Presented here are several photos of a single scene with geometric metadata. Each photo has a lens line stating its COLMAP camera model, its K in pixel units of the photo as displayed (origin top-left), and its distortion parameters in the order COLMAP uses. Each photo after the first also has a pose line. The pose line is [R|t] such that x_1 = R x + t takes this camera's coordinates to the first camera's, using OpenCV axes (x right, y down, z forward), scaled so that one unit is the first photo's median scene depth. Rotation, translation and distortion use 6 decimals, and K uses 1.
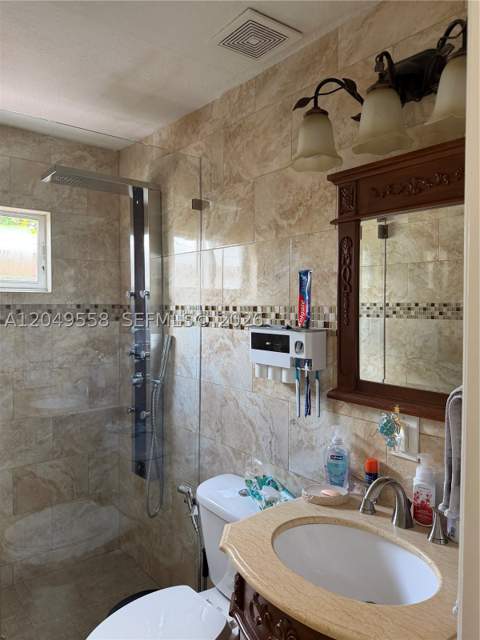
lens RADIAL K [[443.3, 0, 240.0], [0, 443.3, 320.0], [0, 0, 1]] dist [0.130182, -0.216499]
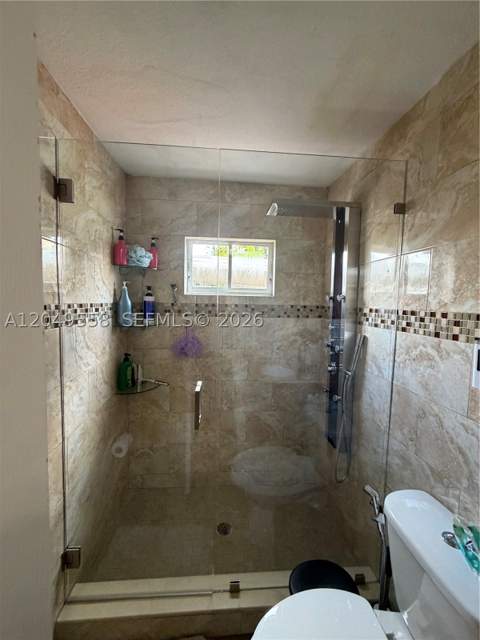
lens RADIAL K [[256.4, 0, 240.5], [0, 256.4, 318.1], [0, 0, 1]] dist [-0.000035, 0.000014]
pose [[0.823085, 0.051102, -0.565615, -0.048868], [-0.038175, 0.998669, 0.034674, -0.019054], [0.566634, -0.006948, 0.823940, 0.303333]]
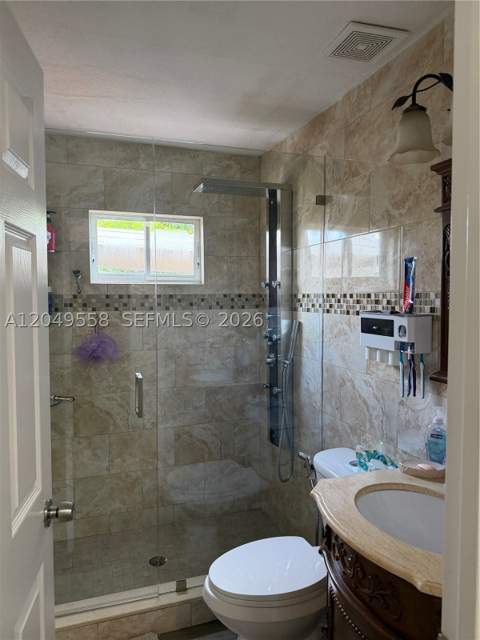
lens RADIAL K [[443.1, 0, 242.1], [0, 443.1, 321.4], [0, 0, 1]] dist [0.130295, -0.168917]
pose [[0.939557, 0.012412, -0.342169, 0.094172], [-0.004071, 0.999677, 0.025085, 0.008609], [0.342370, -0.022176, 0.939304, -0.090122]]
